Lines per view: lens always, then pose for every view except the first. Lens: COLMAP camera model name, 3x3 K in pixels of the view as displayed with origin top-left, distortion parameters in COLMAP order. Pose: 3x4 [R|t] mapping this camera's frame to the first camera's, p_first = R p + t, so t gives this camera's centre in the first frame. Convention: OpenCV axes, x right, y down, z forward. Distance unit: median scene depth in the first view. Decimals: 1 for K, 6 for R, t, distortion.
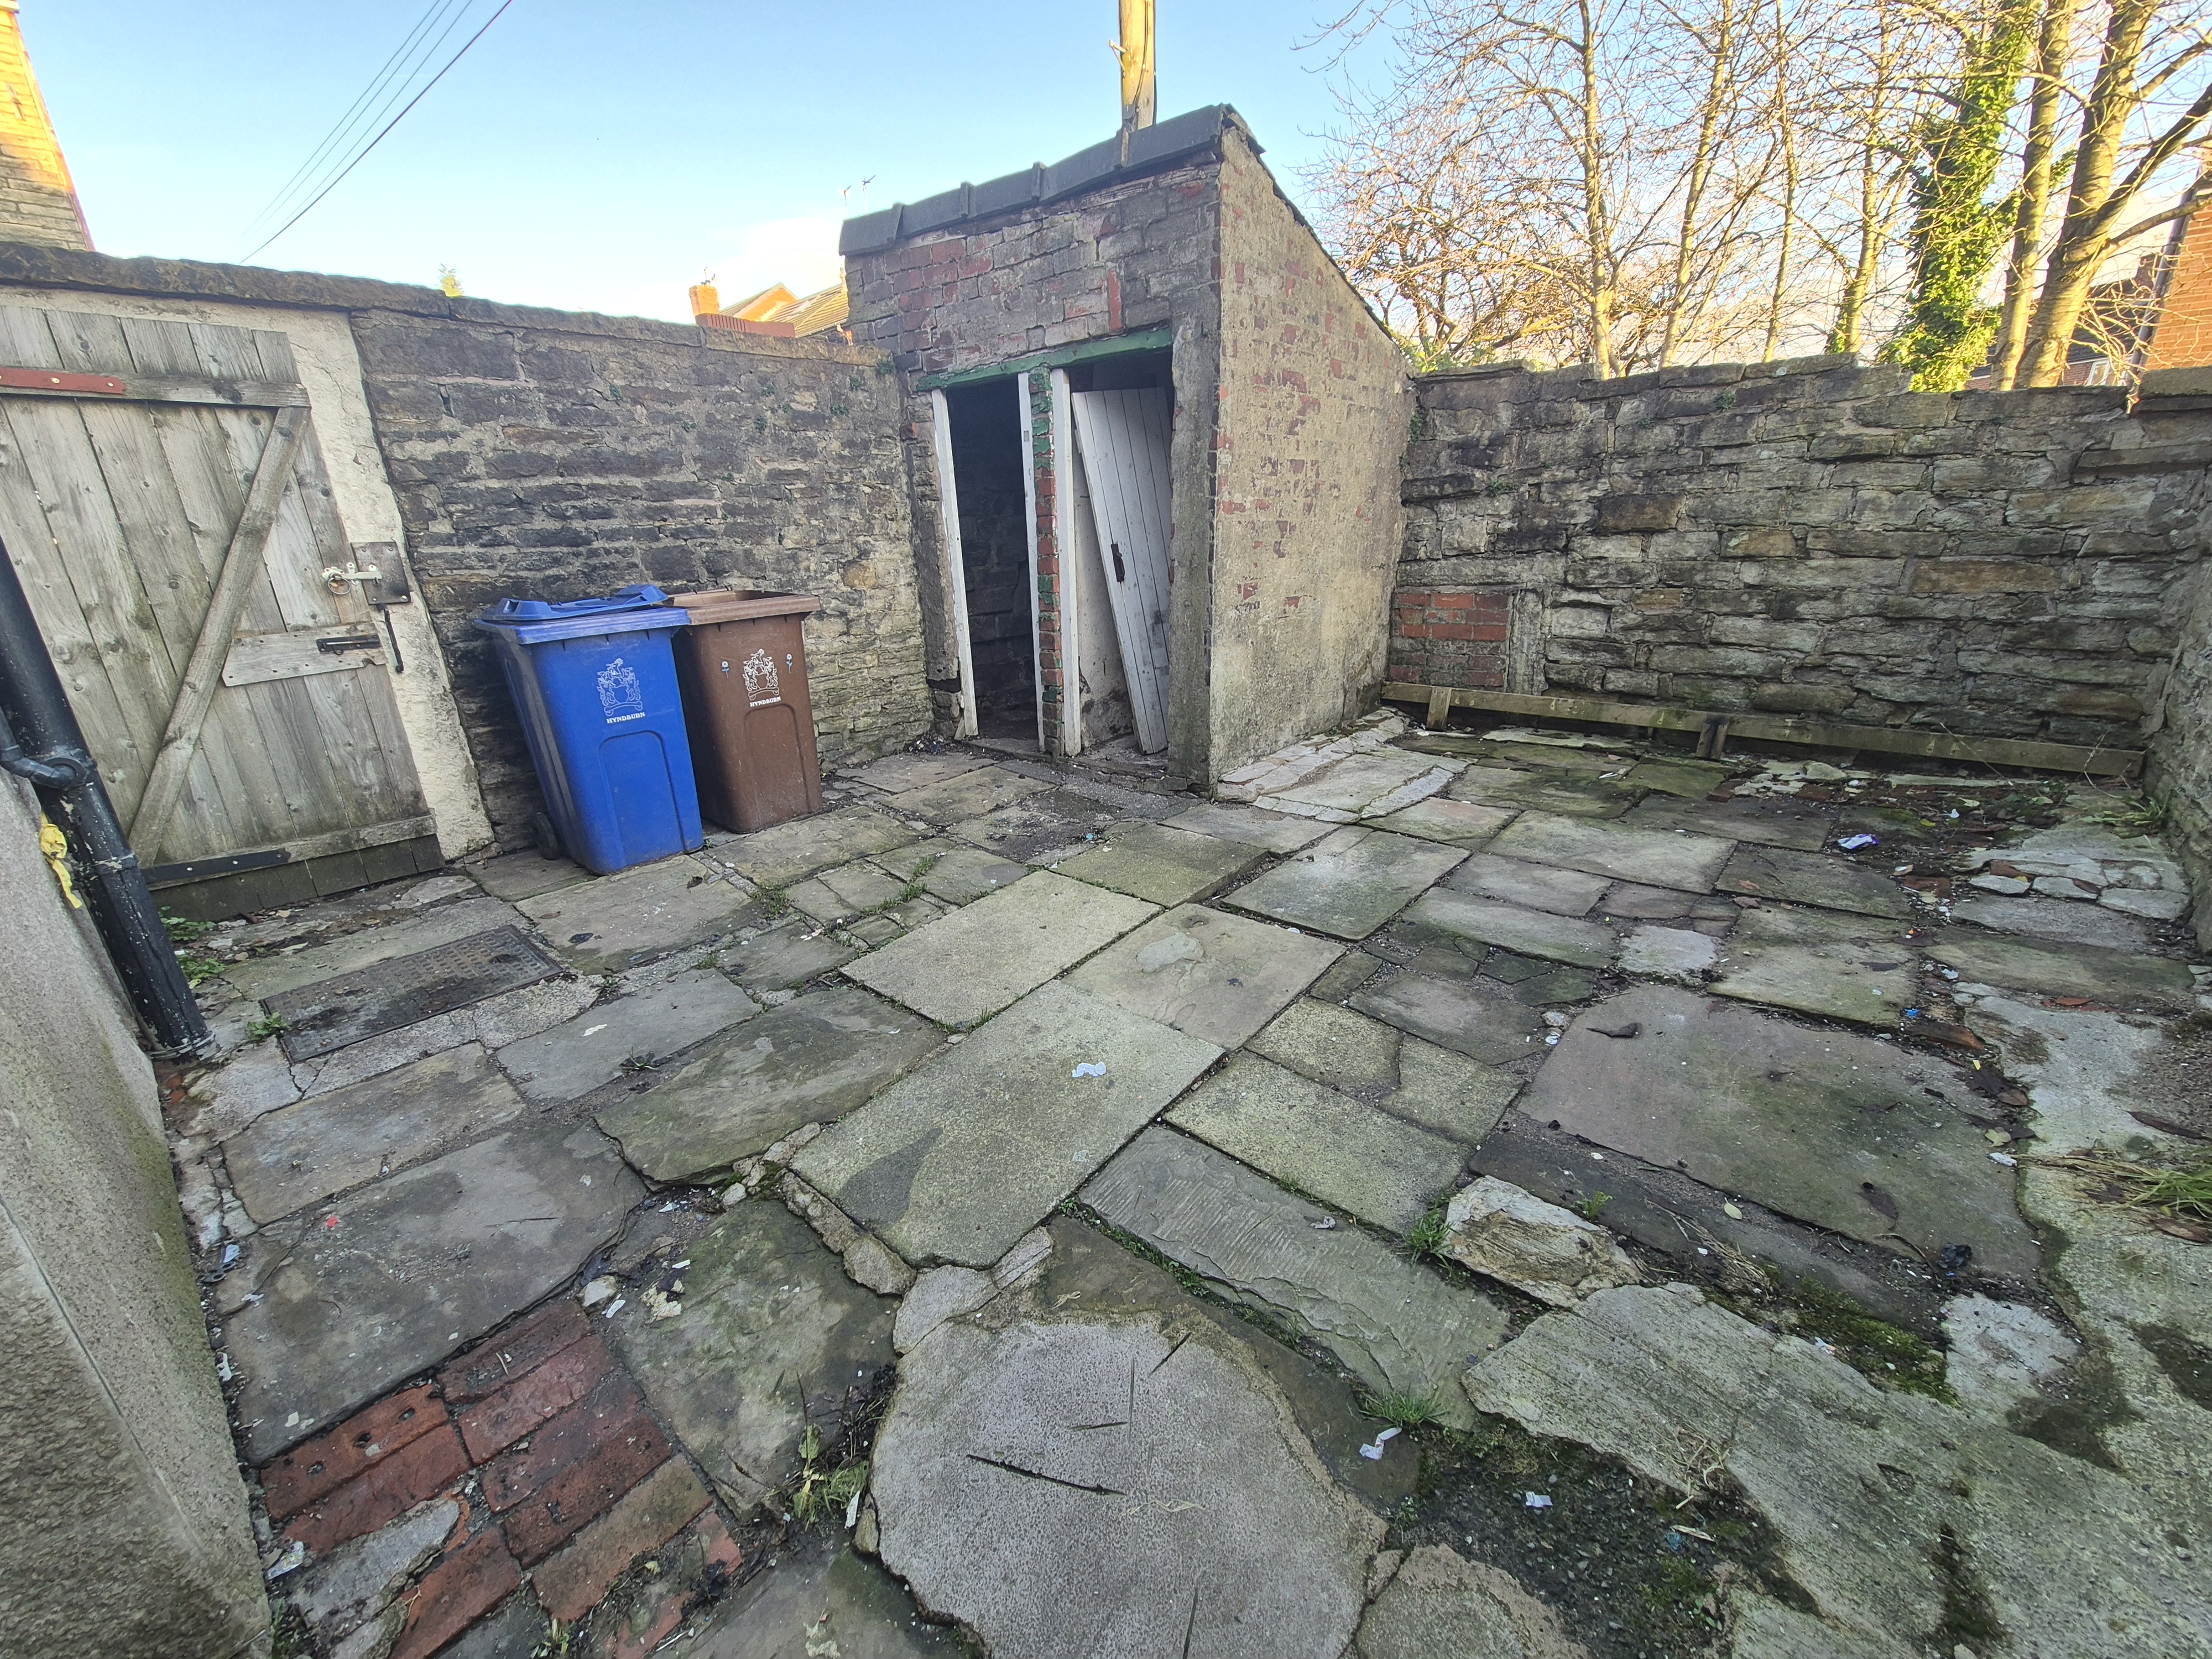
lens RADIAL K [[918.5, 0, 1110.1], [0, 918.5, 843.6], [0, 0, 1]] dist [-0.001690, -0.000046]
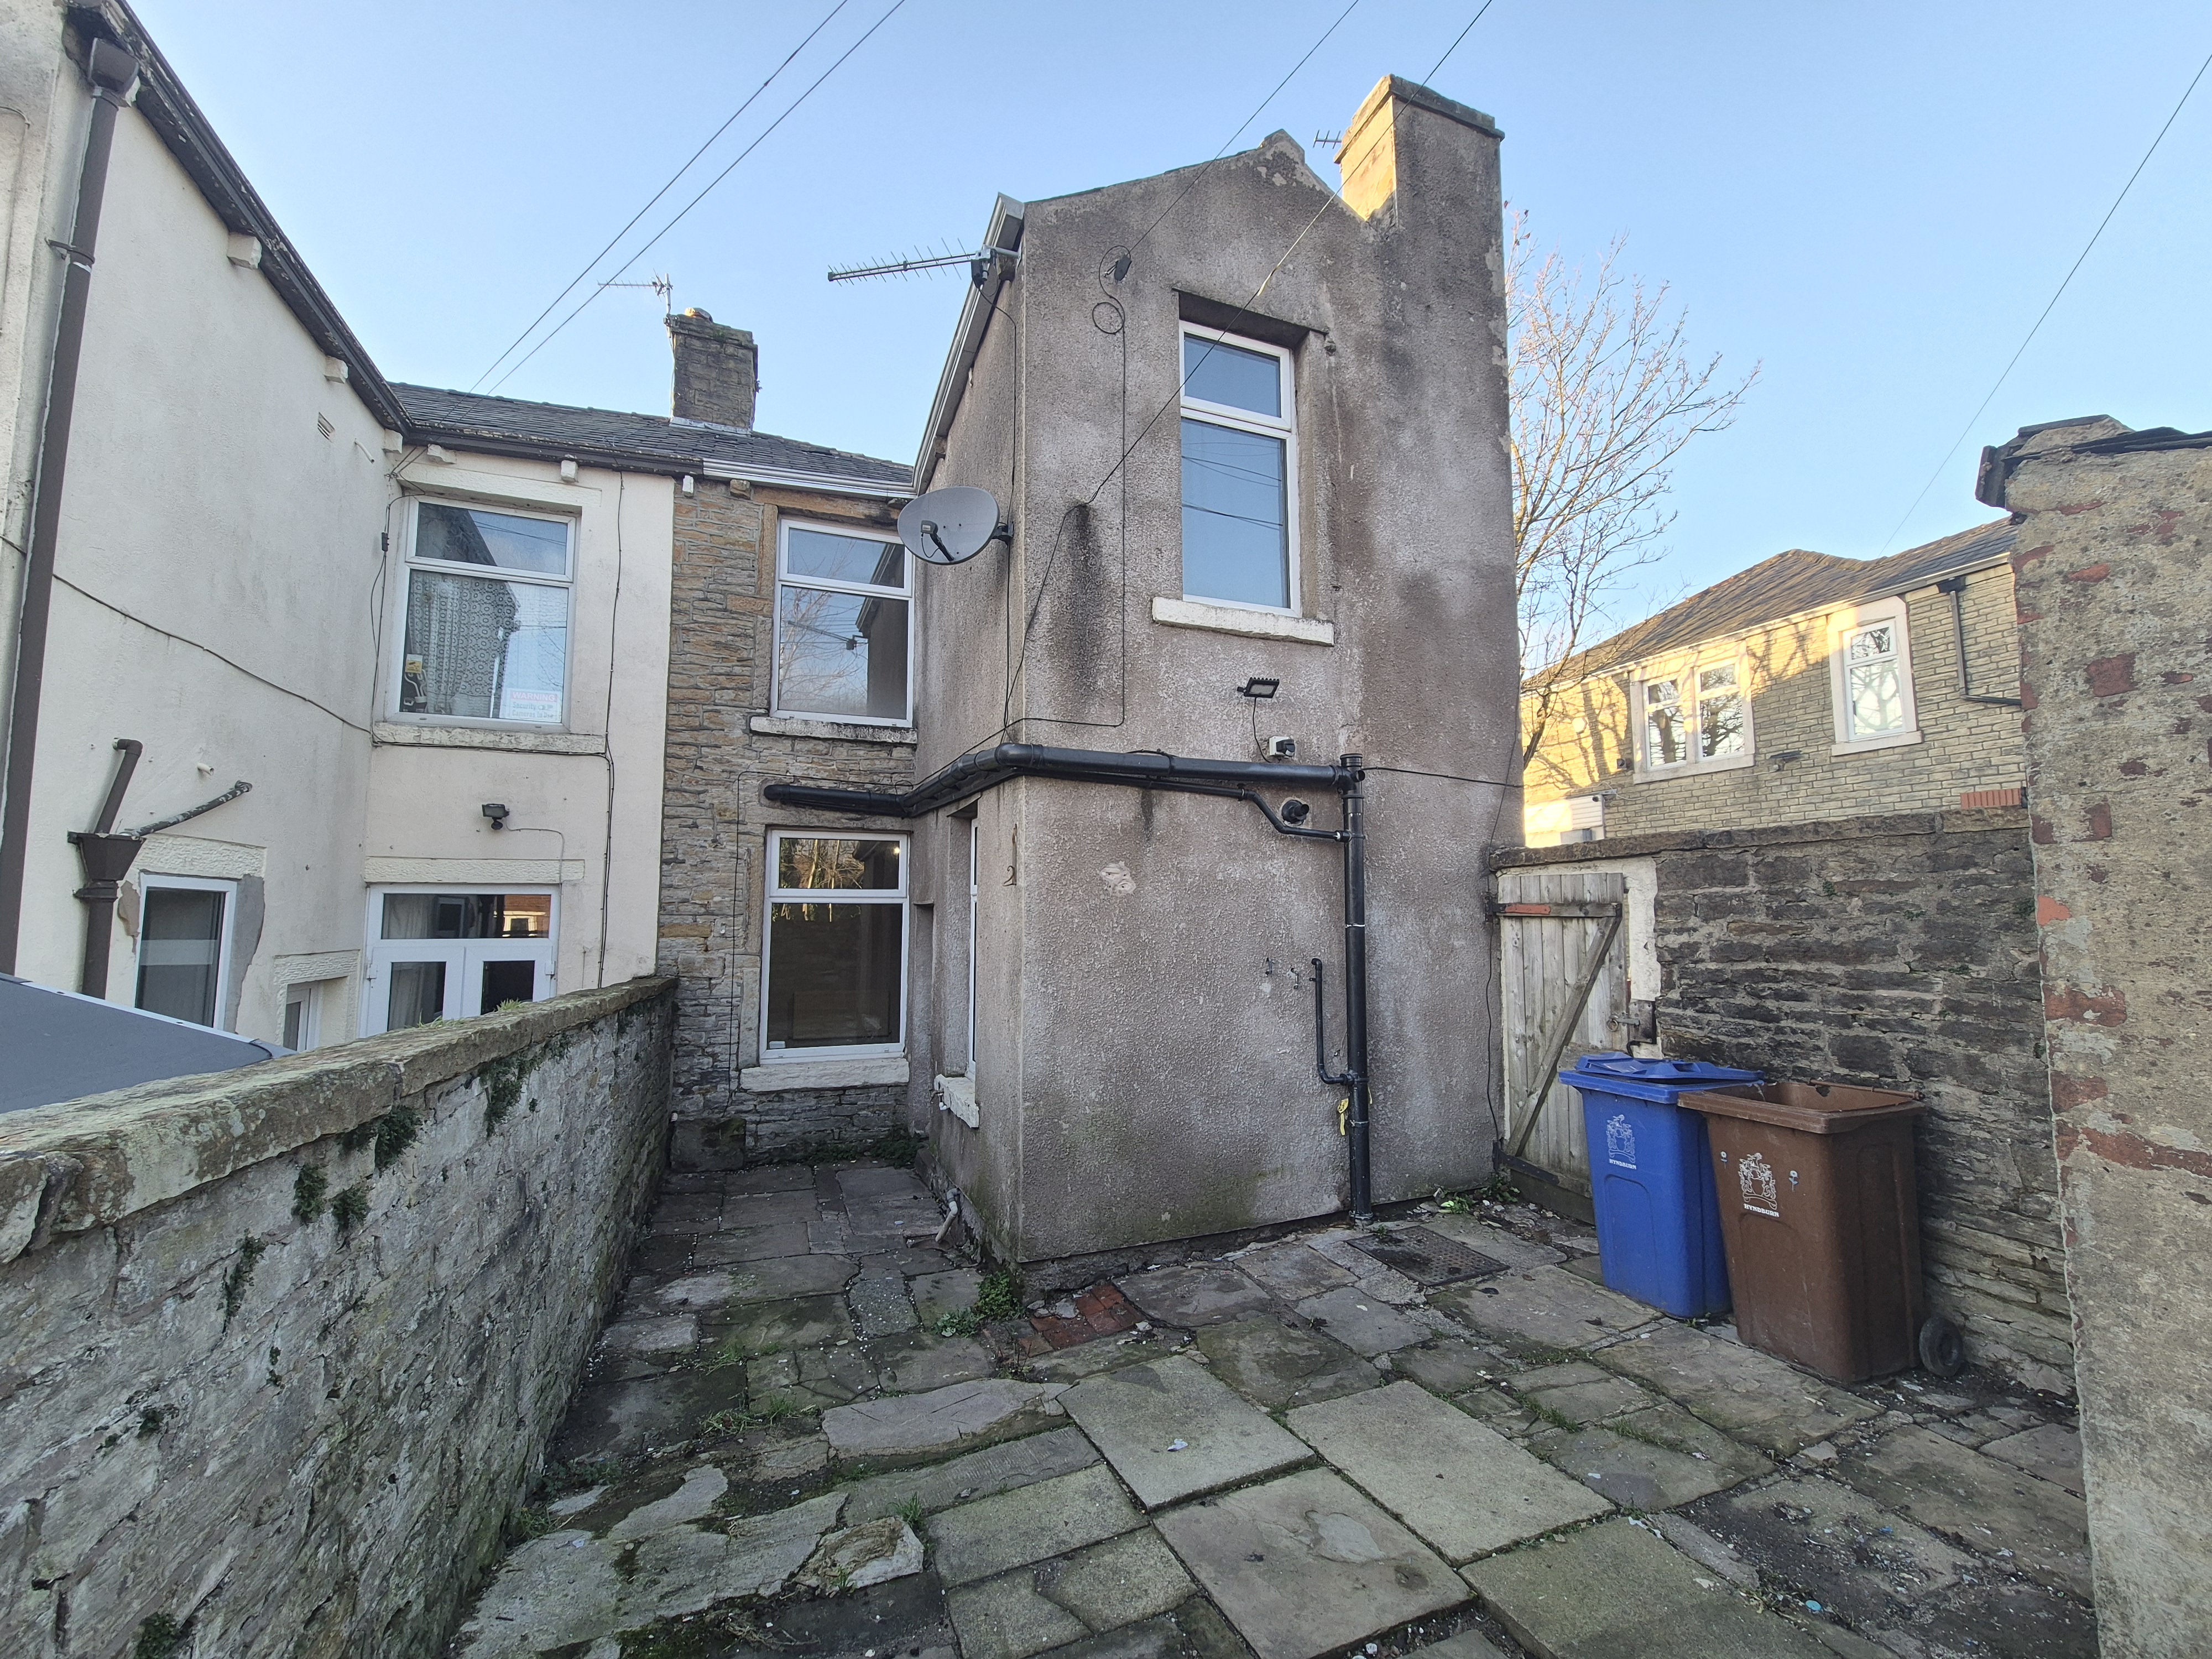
lens RADIAL K [[899.1, 0, 1113.4], [0, 899.1, 826.8], [0, 0, 1]] dist [-0.001858, -0.000072]
pose [[-0.450563, -0.054104, -0.891104, 0.781170], [-0.278426, 0.956892, 0.082681, -0.441992], [0.848217, 0.285359, -0.446204, 0.791466]]
